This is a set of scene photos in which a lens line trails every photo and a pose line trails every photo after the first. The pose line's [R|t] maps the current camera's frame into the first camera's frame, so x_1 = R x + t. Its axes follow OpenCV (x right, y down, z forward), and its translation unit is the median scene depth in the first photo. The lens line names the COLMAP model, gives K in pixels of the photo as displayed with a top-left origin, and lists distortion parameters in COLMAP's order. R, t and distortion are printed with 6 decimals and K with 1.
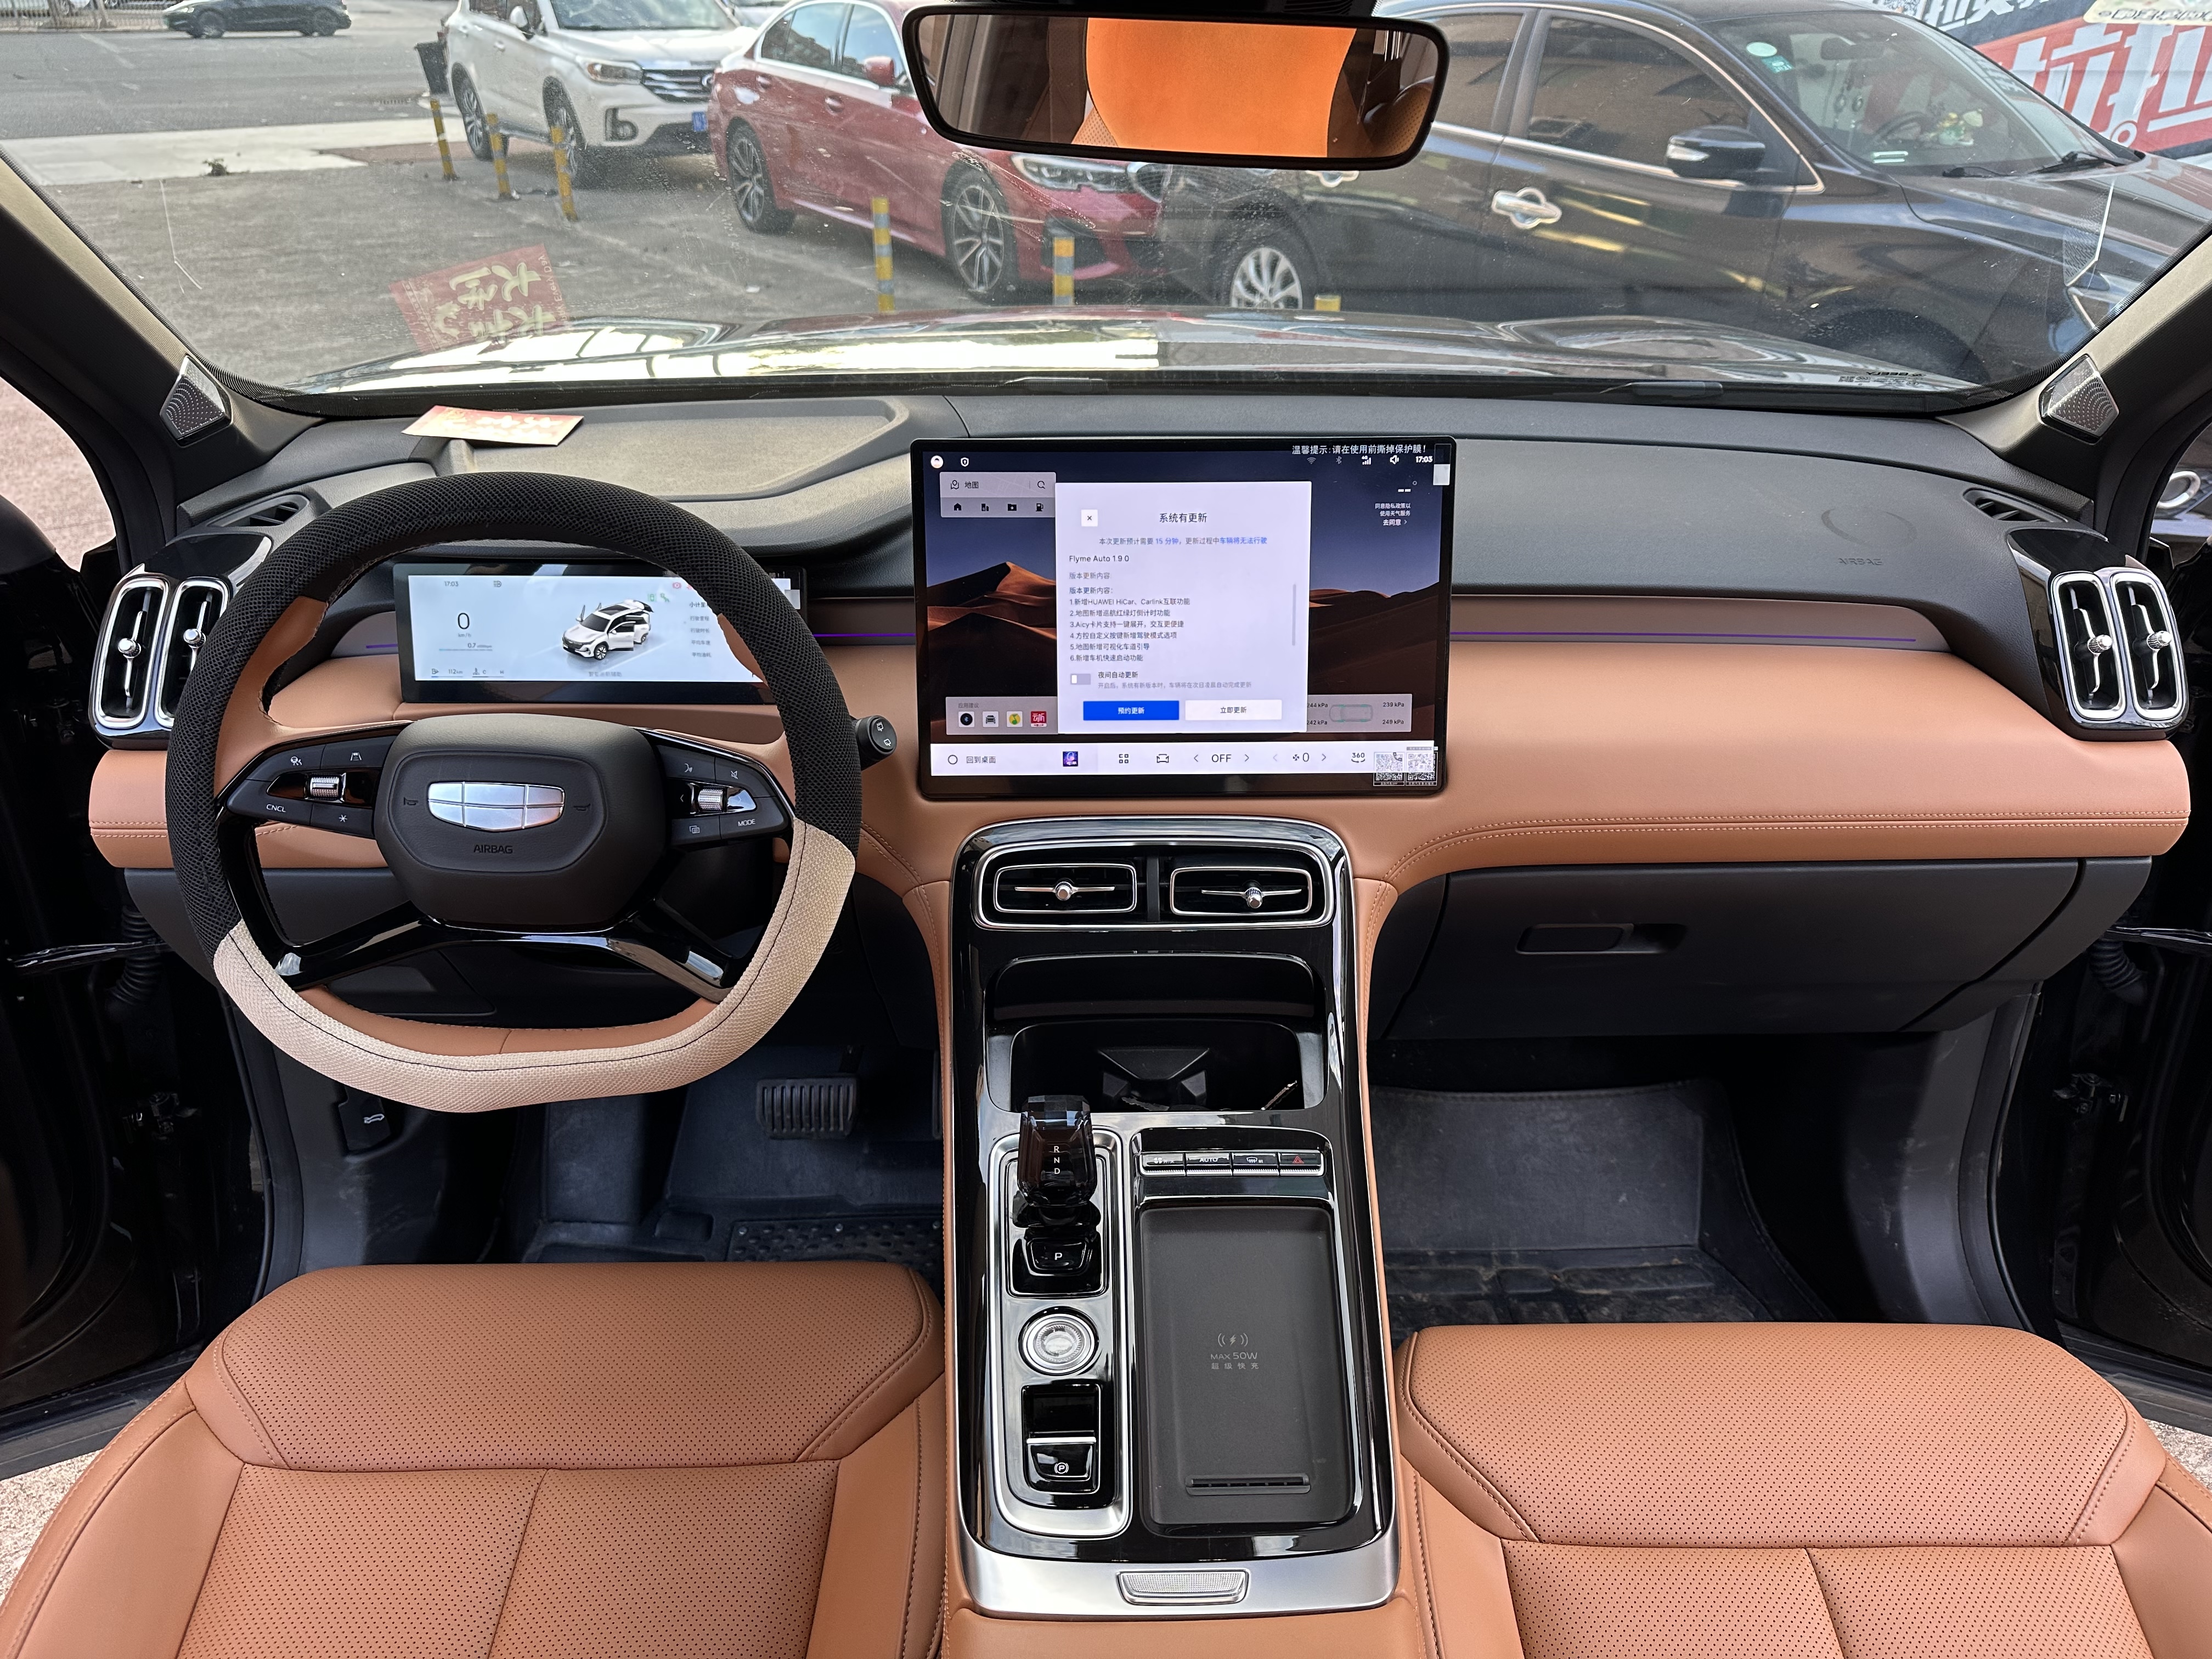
lens RADIAL K [[1556.7, 0, 1101.8], [0, 1556.7, 818.9], [0, 0, 1]] dist [0.037333, -0.059252]
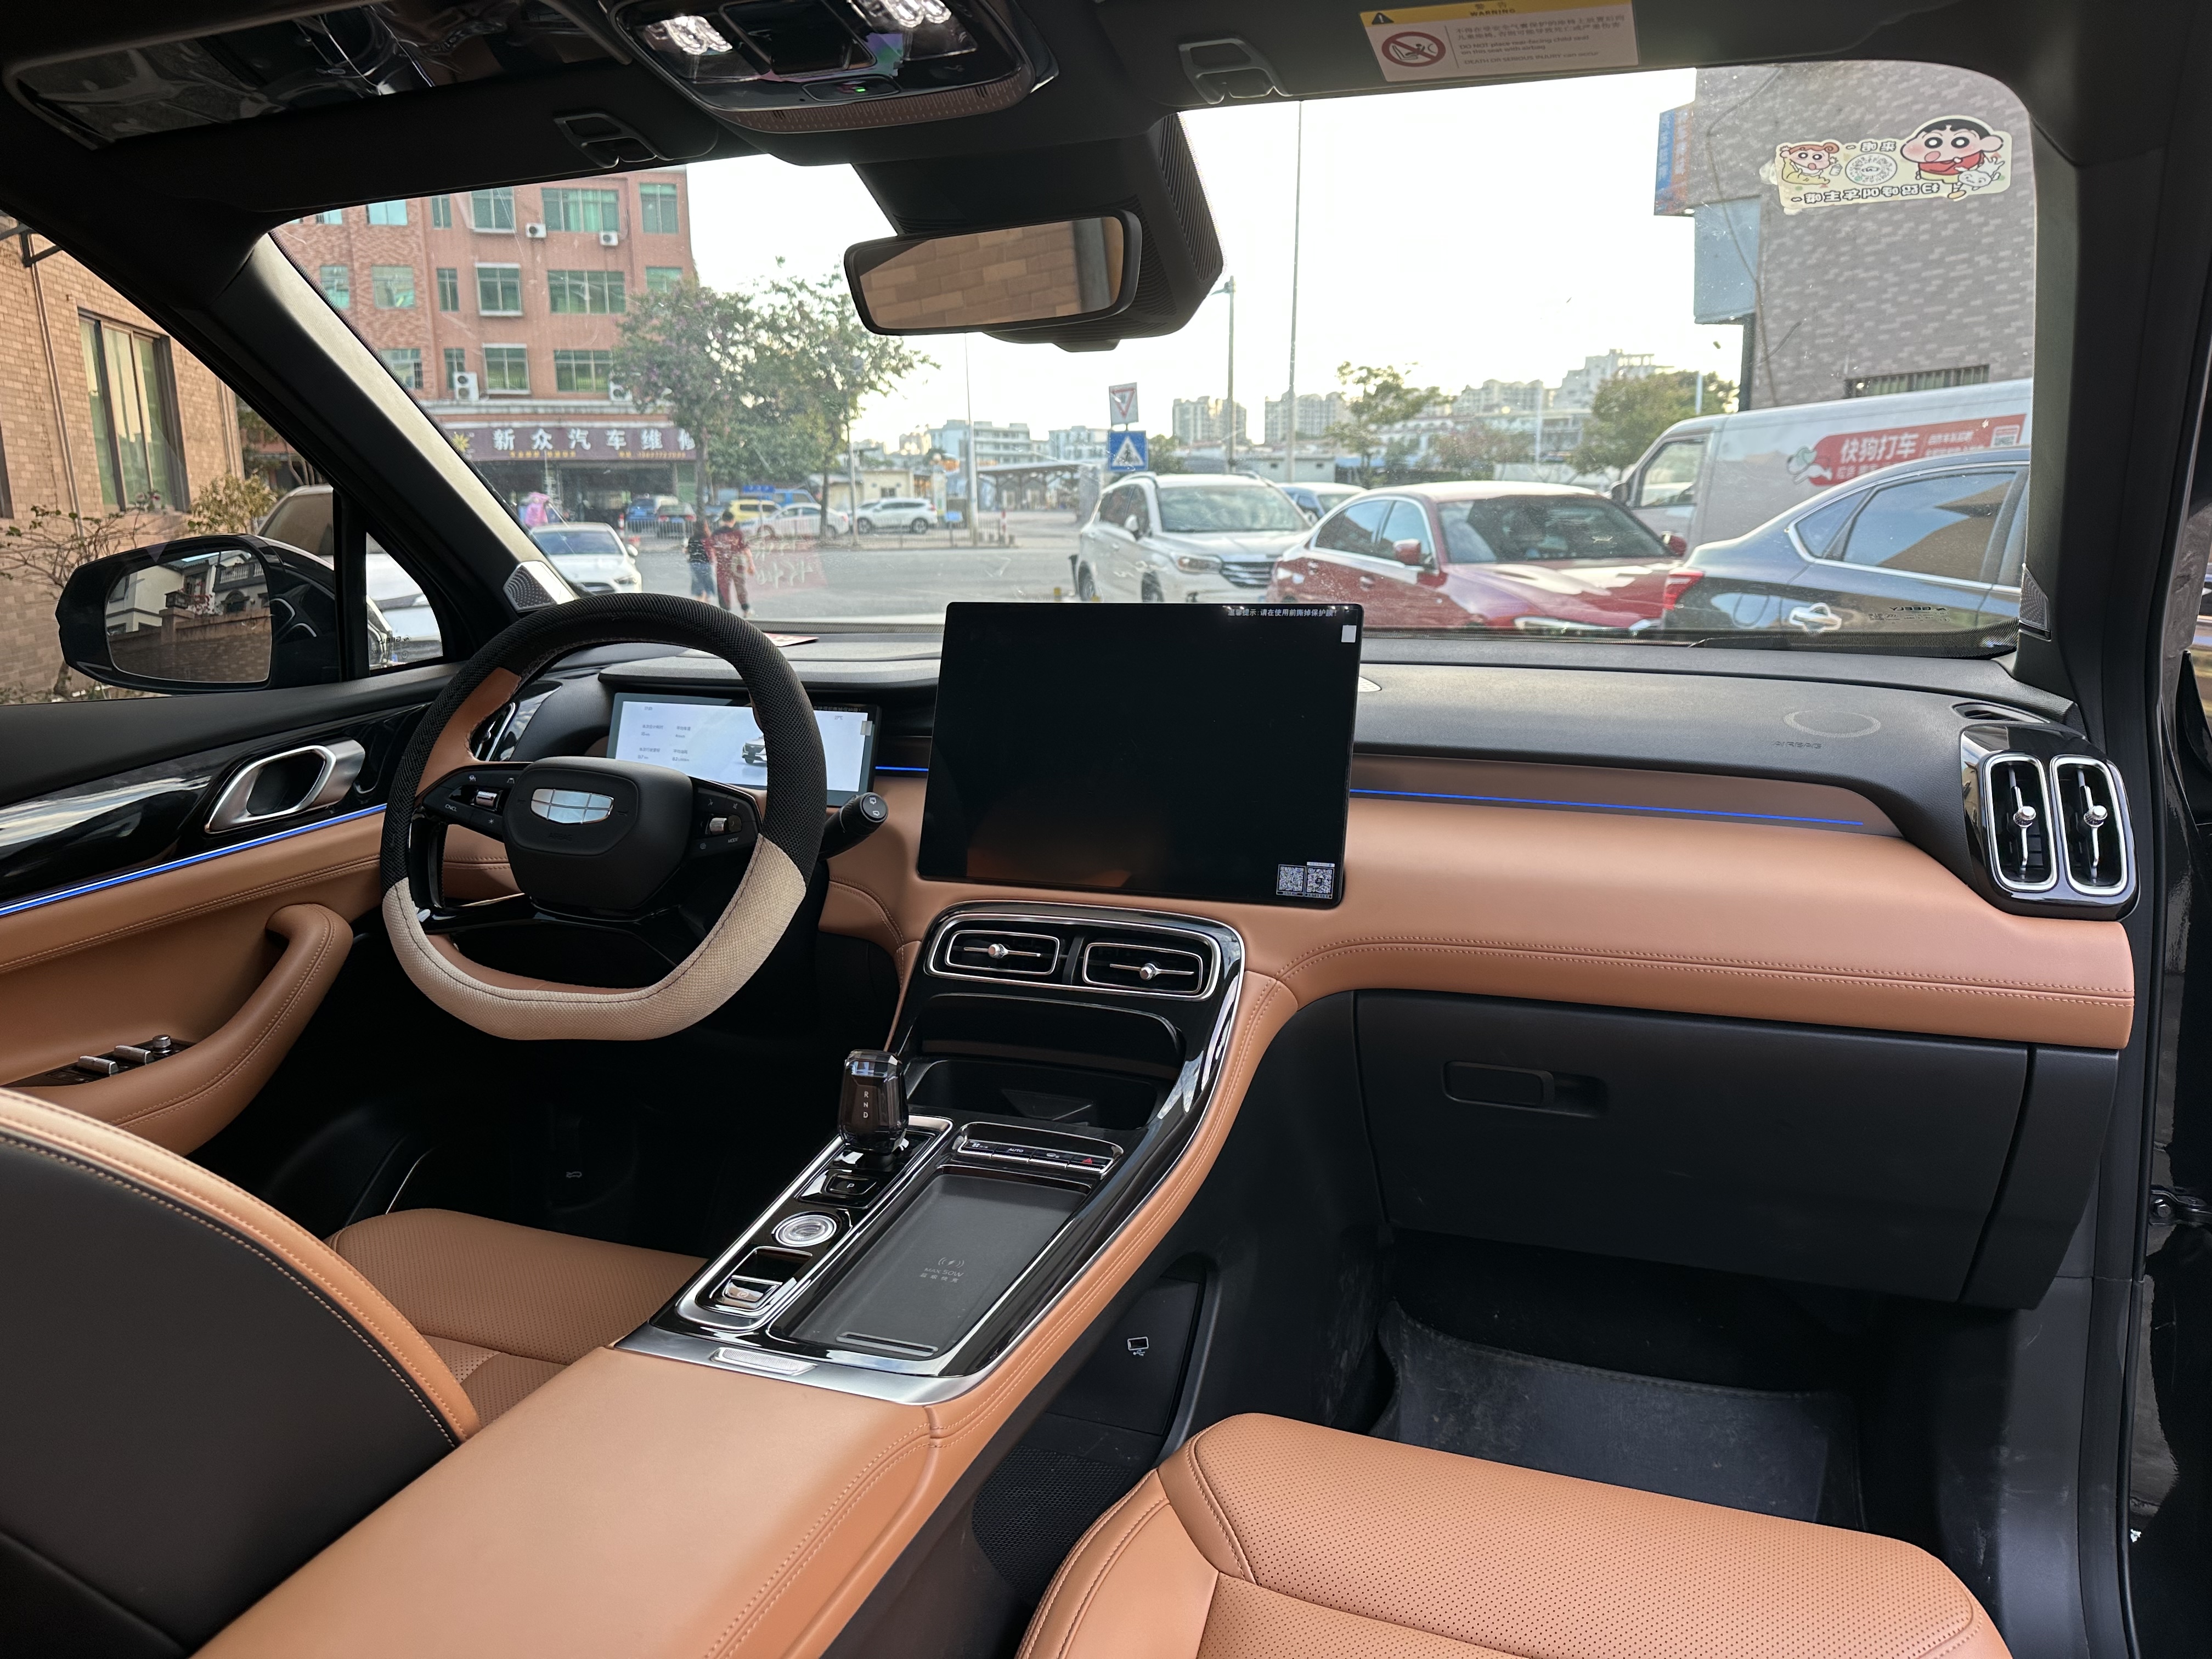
lens RADIAL K [[1556.7, 0, 1101.8], [0, 1556.7, 818.9], [0, 0, 1]] dist [0.037333, -0.059252]
pose [[0.931843, 0.055979, -0.358517, 0.462836], [-0.159753, 0.950412, -0.266827, 0.250065], [0.325802, 0.305916, 0.894577, -0.065853]]
